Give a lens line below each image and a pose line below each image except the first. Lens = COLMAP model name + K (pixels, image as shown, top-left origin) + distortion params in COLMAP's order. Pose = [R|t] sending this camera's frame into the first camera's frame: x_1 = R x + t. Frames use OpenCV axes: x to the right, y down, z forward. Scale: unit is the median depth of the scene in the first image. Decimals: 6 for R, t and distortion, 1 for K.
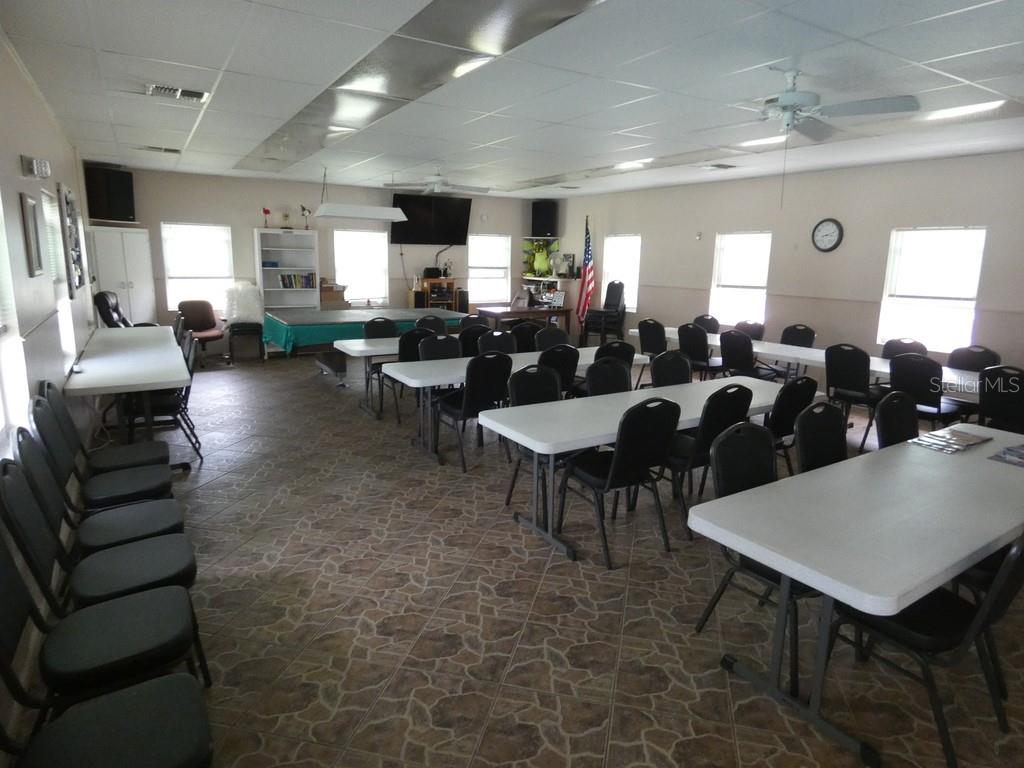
lens RADIAL K [[620.2, 0, 512.0], [0, 620.2, 384.0], [0, 0, 1]] dist [0.029687, 0.001077]
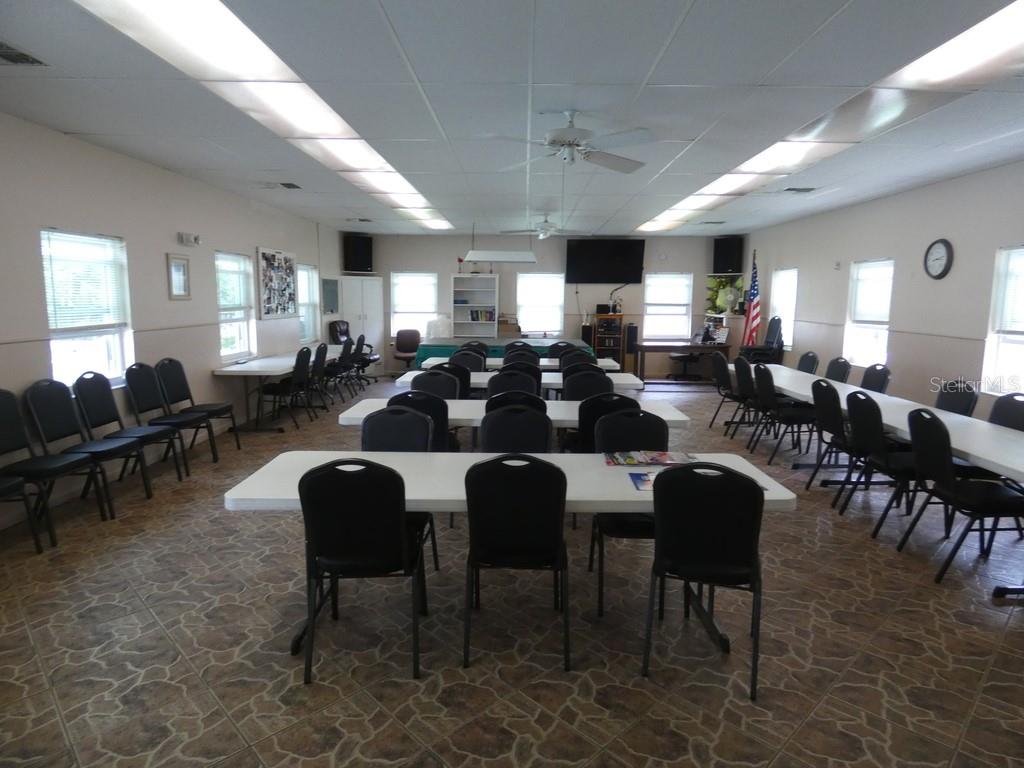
lens RADIAL K [[620.2, 0, 512.0], [0, 620.2, 384.0], [0, 0, 1]] dist [0.029687, 0.001077]
pose [[0.848076, 0.063073, -0.526108, 0.325894], [-0.099247, 0.994226, -0.040791, 0.011452], [0.520497, 0.086808, 0.849439, 0.007215]]
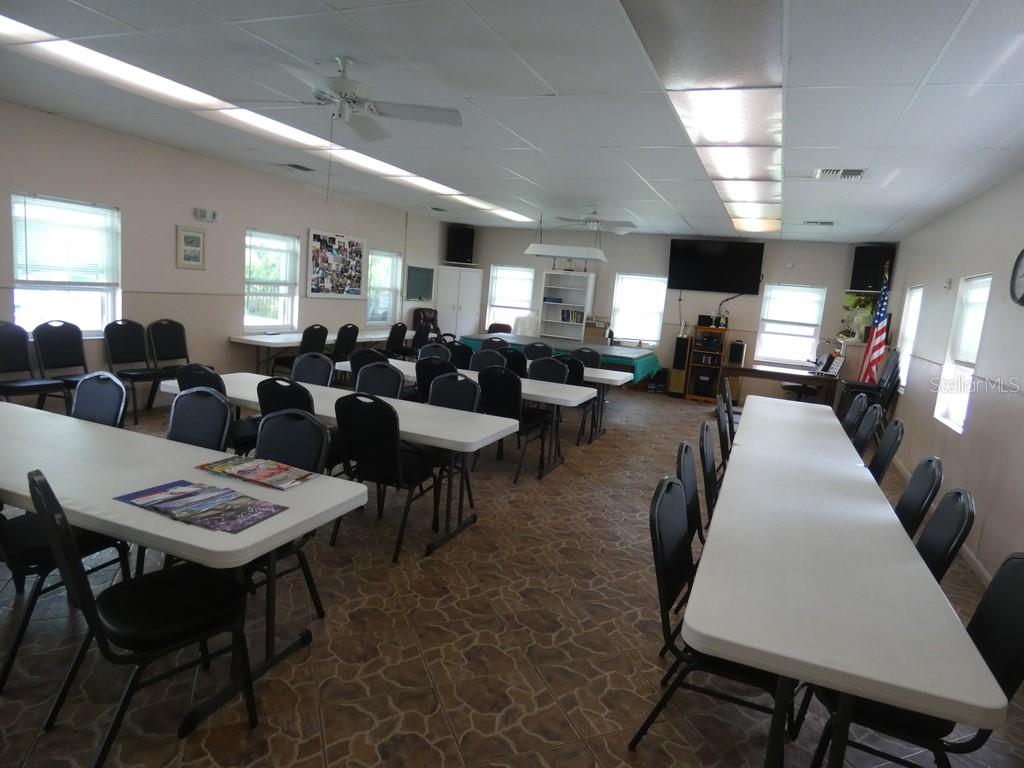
lens RADIAL K [[610.5, 0, 513.4], [0, 610.5, 398.7], [0, 0, 1]] dist [0.006079, 0.002060]
pose [[0.585919, 0.174116, -0.791443, 0.472981], [-0.234920, 0.971202, 0.039747, -0.032831], [0.775572, 0.162638, 0.609949, 0.230124]]
